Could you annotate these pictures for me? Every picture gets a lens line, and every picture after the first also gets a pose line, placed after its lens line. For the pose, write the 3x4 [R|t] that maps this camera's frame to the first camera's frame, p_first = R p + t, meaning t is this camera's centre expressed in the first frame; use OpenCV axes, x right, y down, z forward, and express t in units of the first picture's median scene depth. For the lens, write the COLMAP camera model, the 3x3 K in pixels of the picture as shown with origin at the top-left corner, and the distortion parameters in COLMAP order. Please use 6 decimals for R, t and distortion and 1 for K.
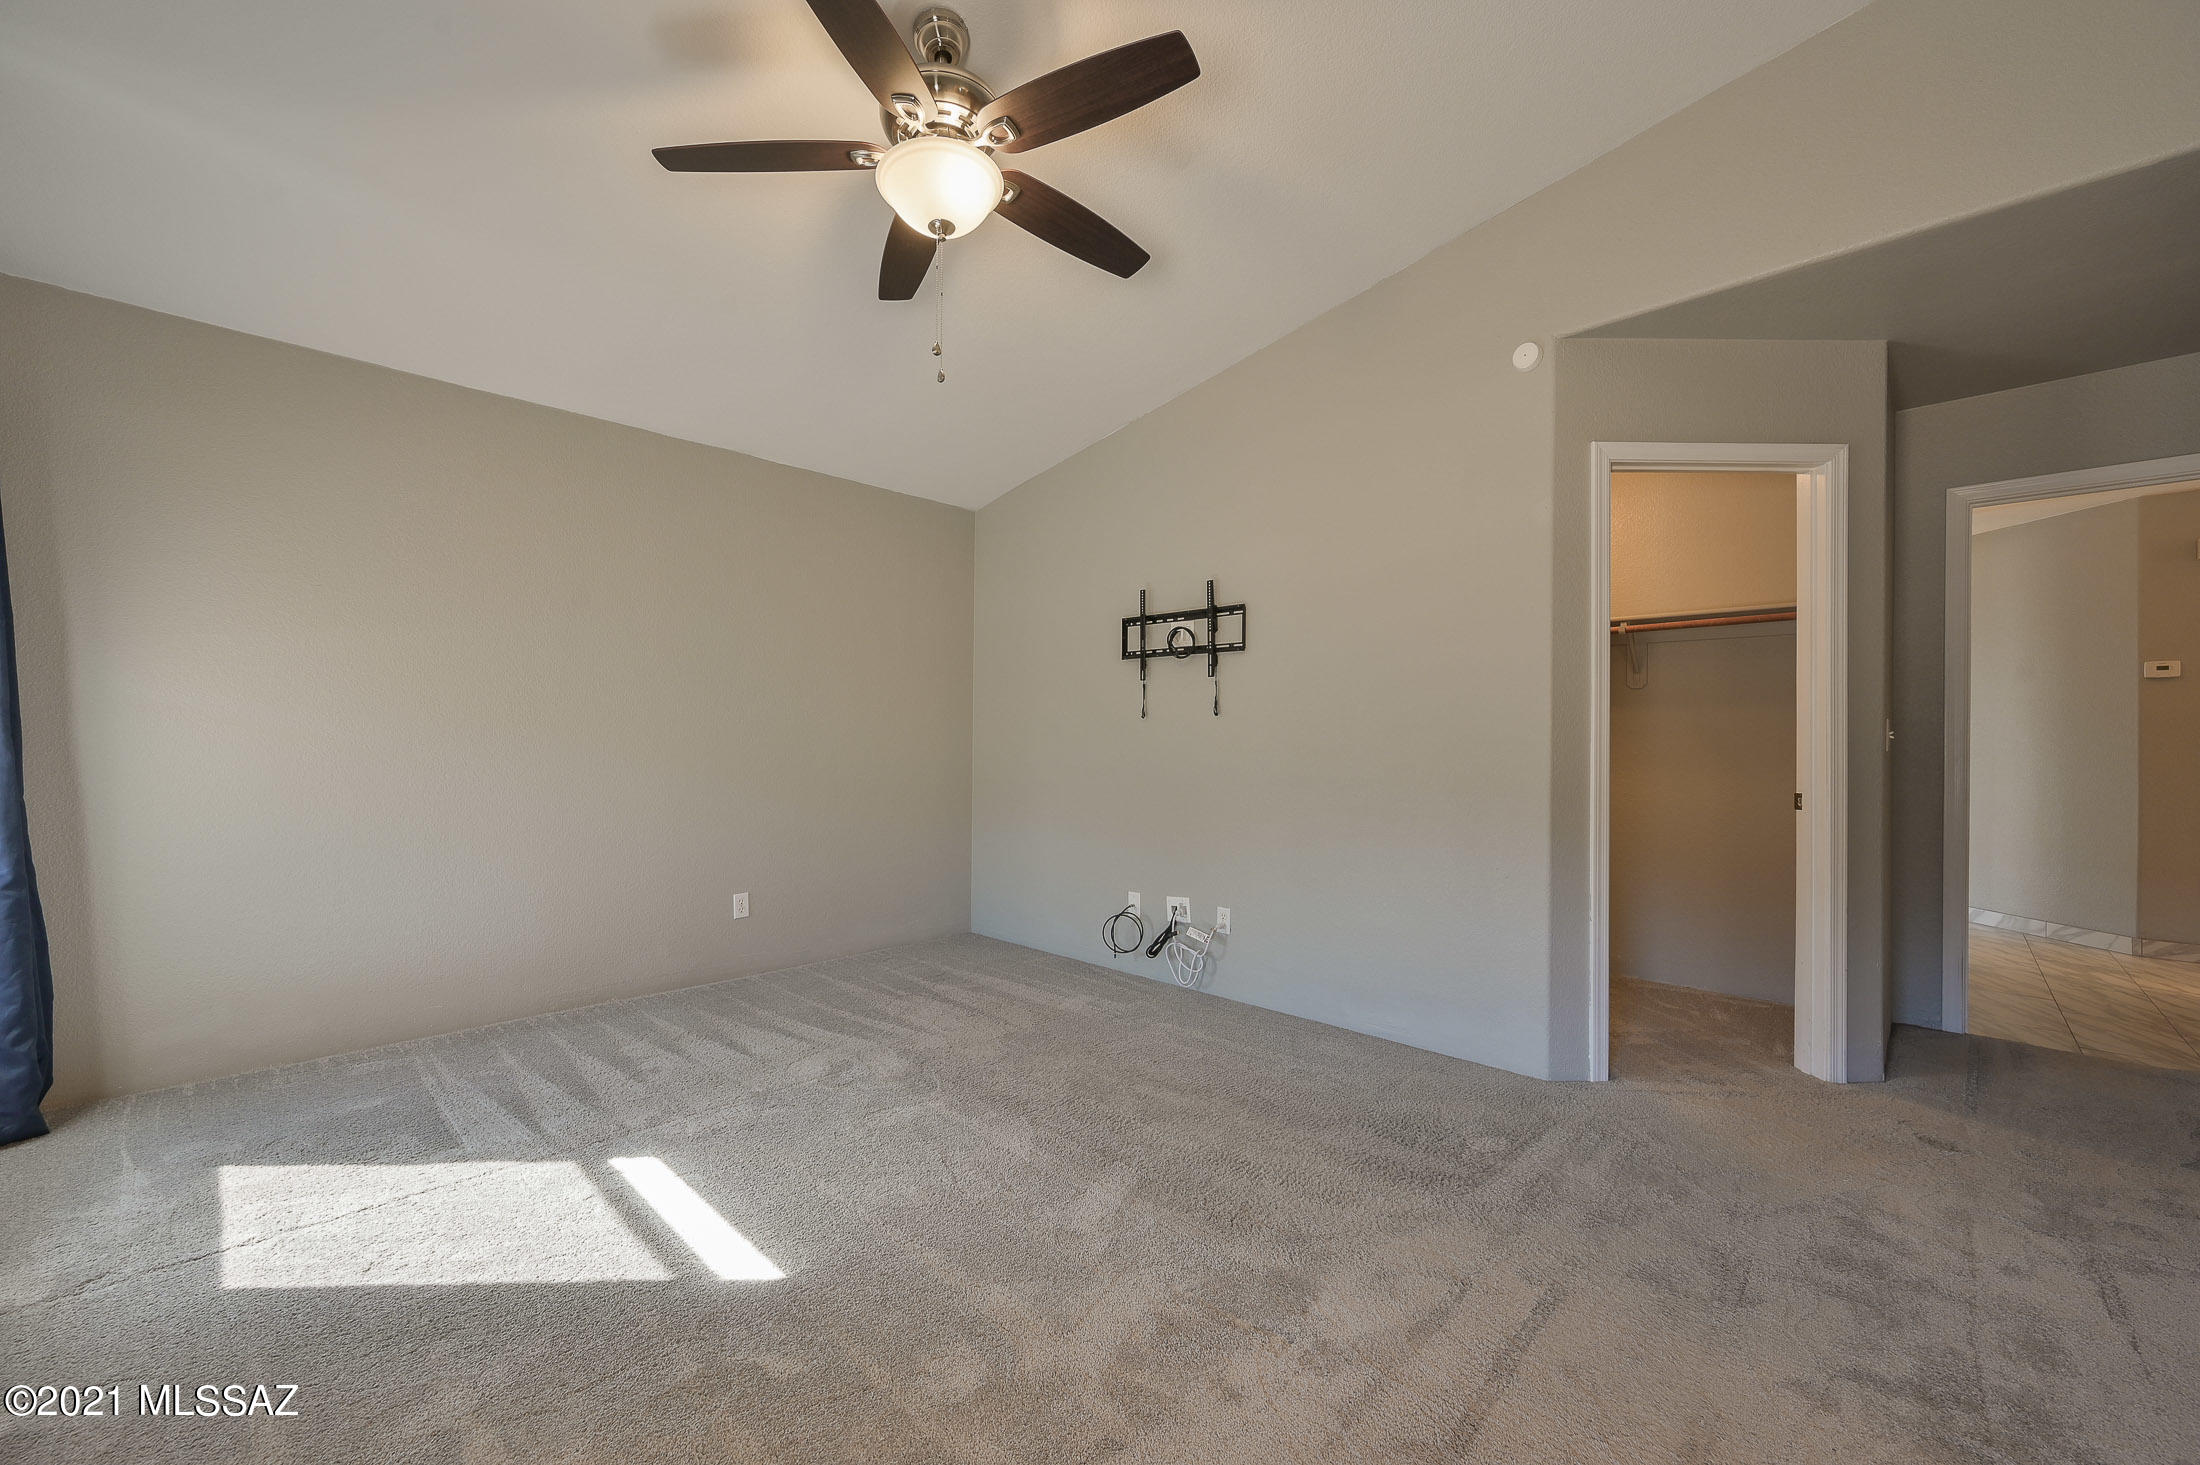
lens RADIAL K [[865.8, 0, 1091.4], [0, 865.8, 748.0], [0, 0, 1]] dist [-0.001457, -0.000244]
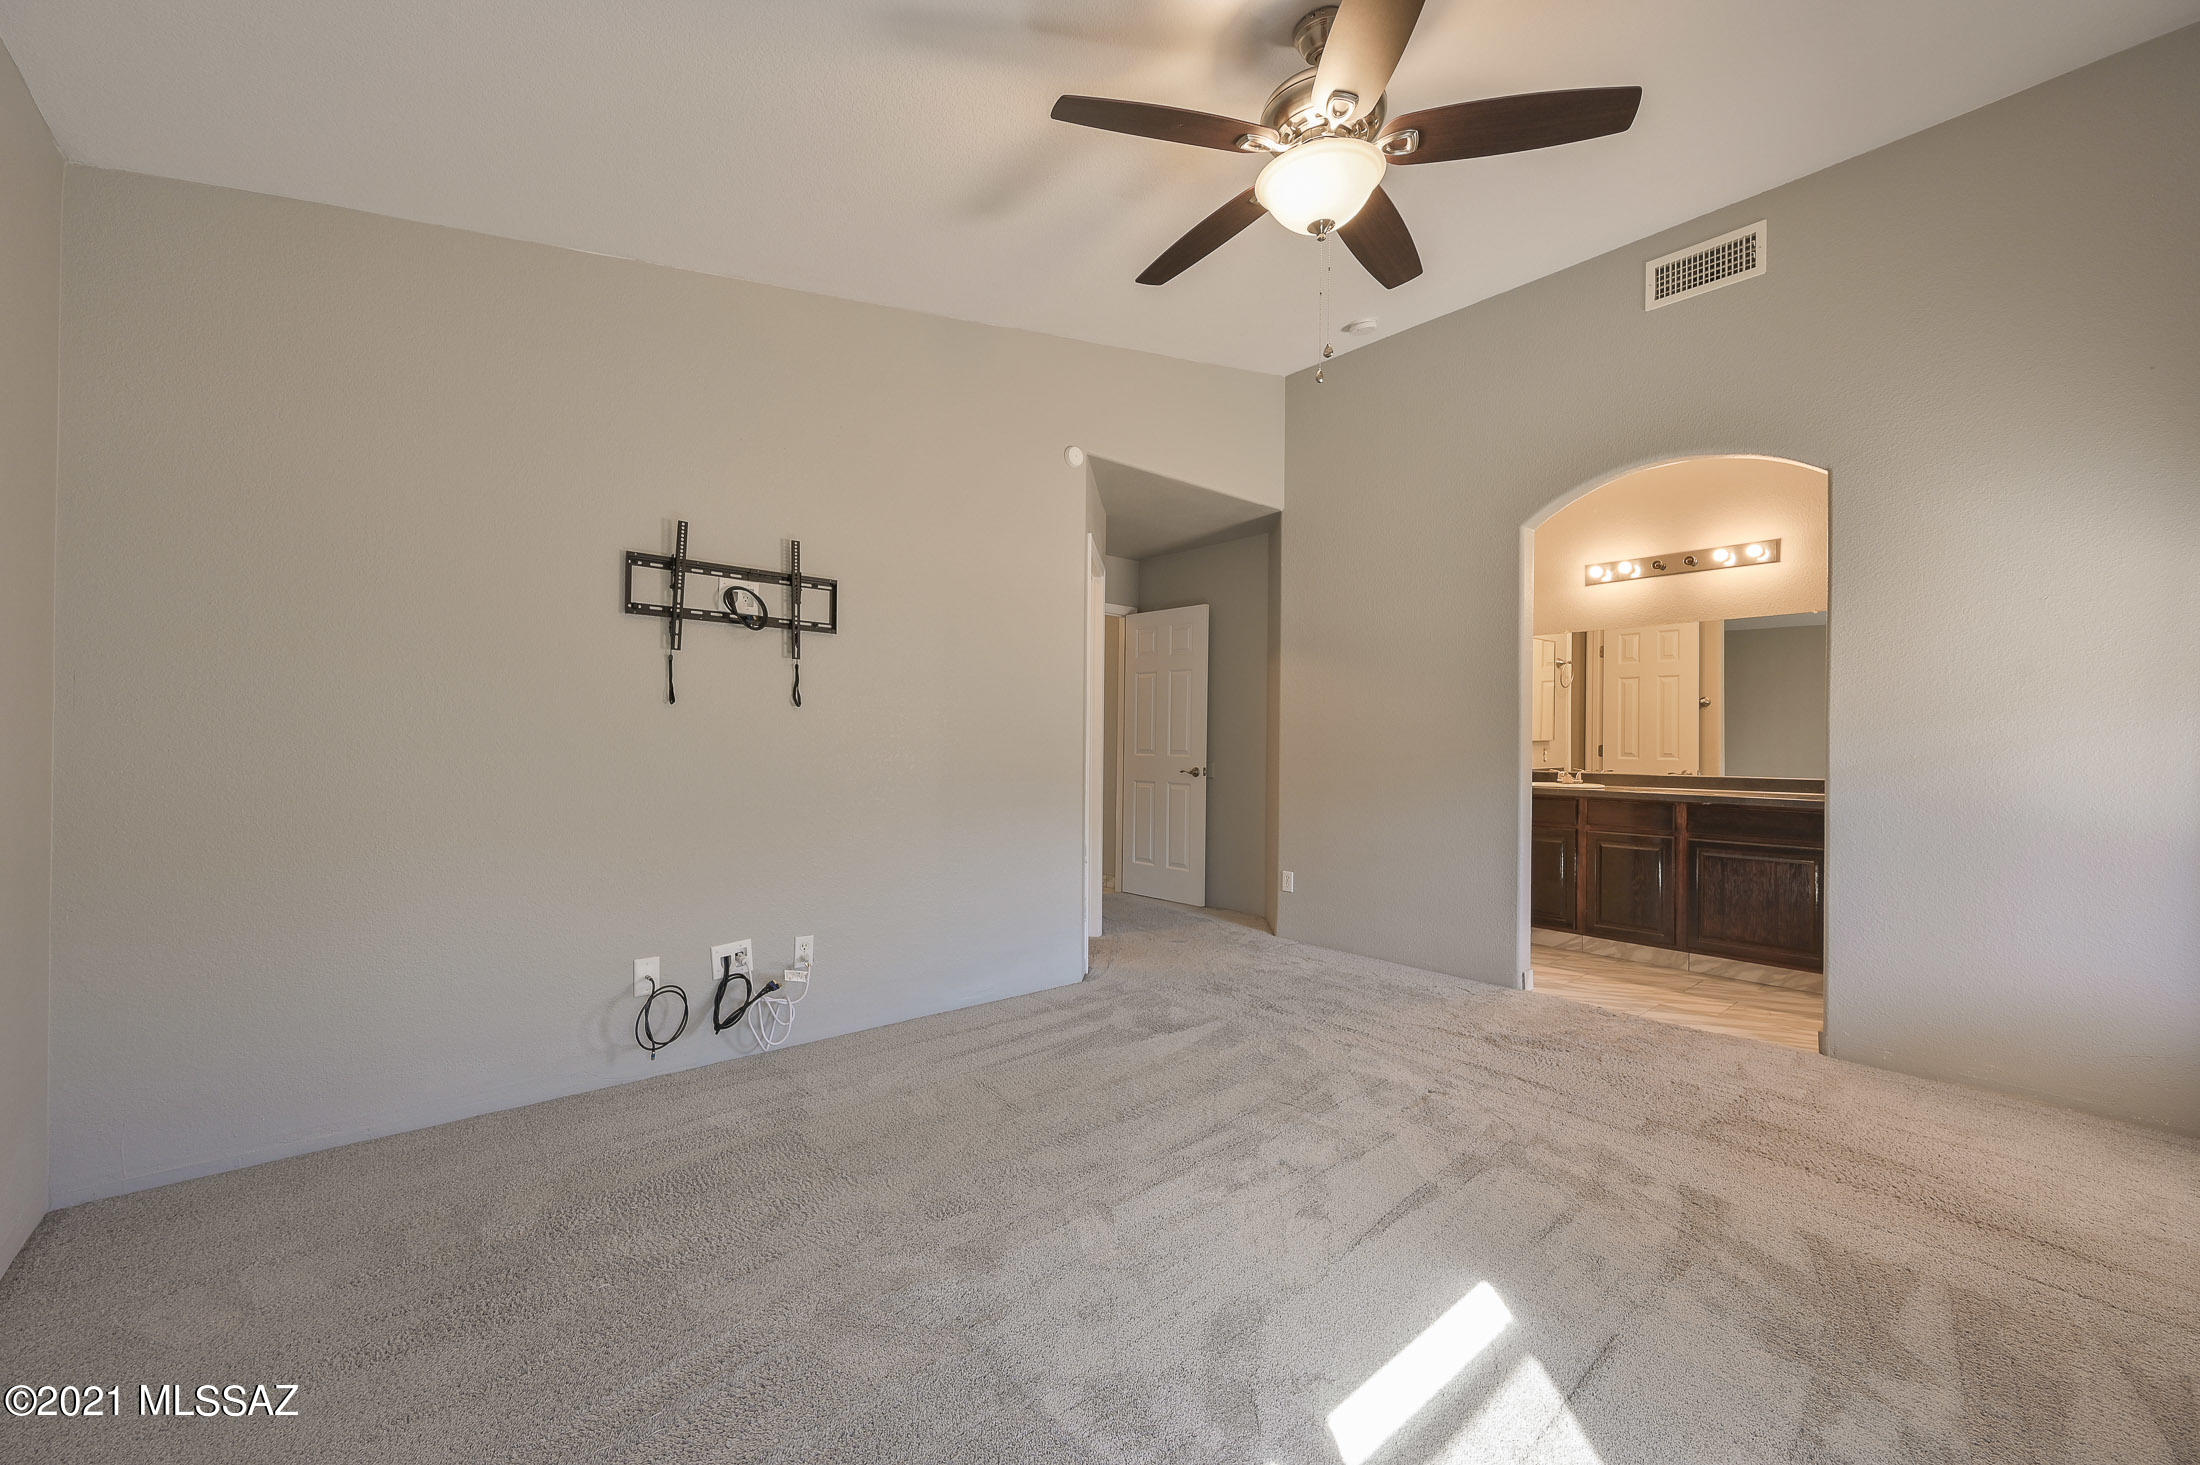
lens RADIAL K [[865.8, 0, 1110.3], [0, 865.8, 735.8], [0, 0, 1]] dist [-0.001457, -0.000244]
pose [[0.084348, -0.001359, 0.996435, -0.657242], [-0.004288, 0.999989, 0.001727, -0.011963], [-0.996427, -0.004418, 0.084341, 0.635369]]
